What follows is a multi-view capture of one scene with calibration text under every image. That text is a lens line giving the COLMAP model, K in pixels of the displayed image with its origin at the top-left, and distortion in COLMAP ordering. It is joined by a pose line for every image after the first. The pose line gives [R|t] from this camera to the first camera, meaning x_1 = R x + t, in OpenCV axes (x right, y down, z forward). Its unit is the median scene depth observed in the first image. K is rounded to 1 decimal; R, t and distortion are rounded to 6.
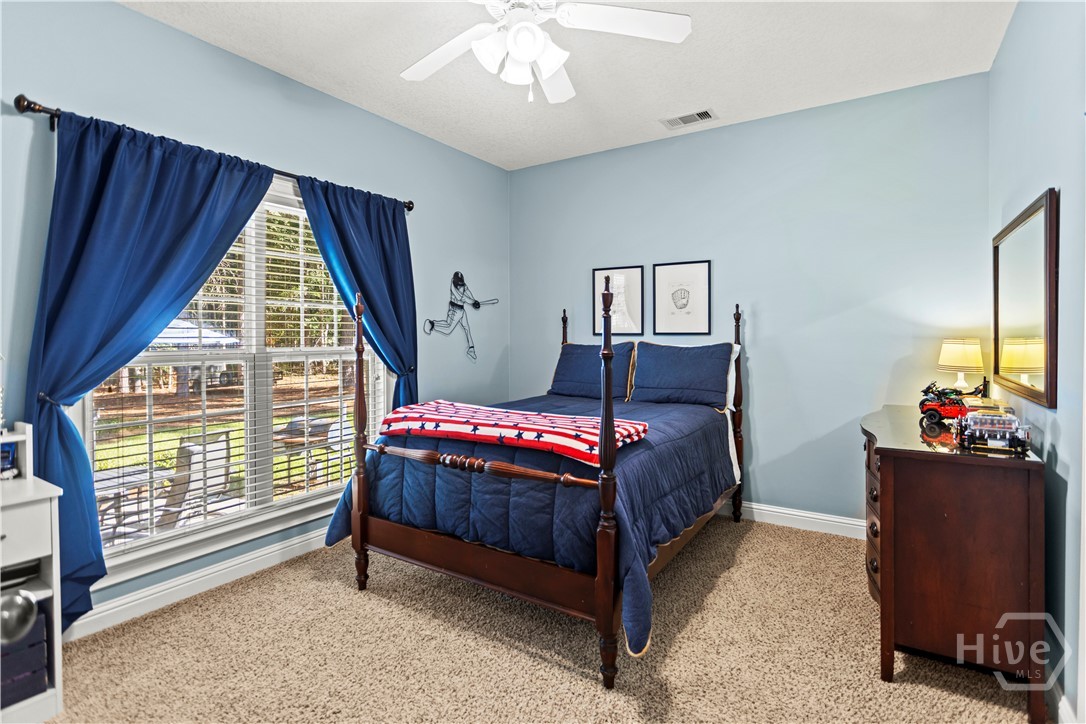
lens RADIAL K [[531.7, 0, 552.7], [0, 531.7, 341.1], [0, 0, 1]] dist [-0.012643, 0.003923]
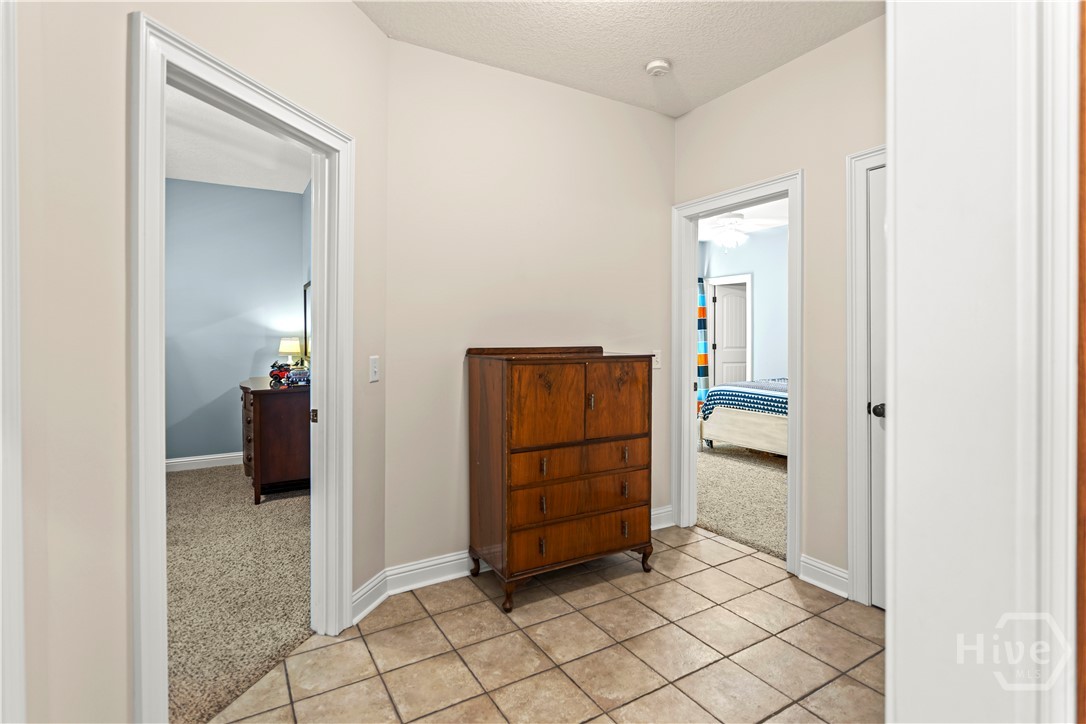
lens RADIAL K [[531.7, 0, 540.8], [0, 531.7, 336.3], [0, 0, 1]] dist [-0.012643, 0.003923]
pose [[0.467650, -0.002287, 0.883911, -0.478890], [0.011810, 0.999924, -0.003661, 0.009570], [-0.883835, 0.012151, 0.467641, -0.675122]]
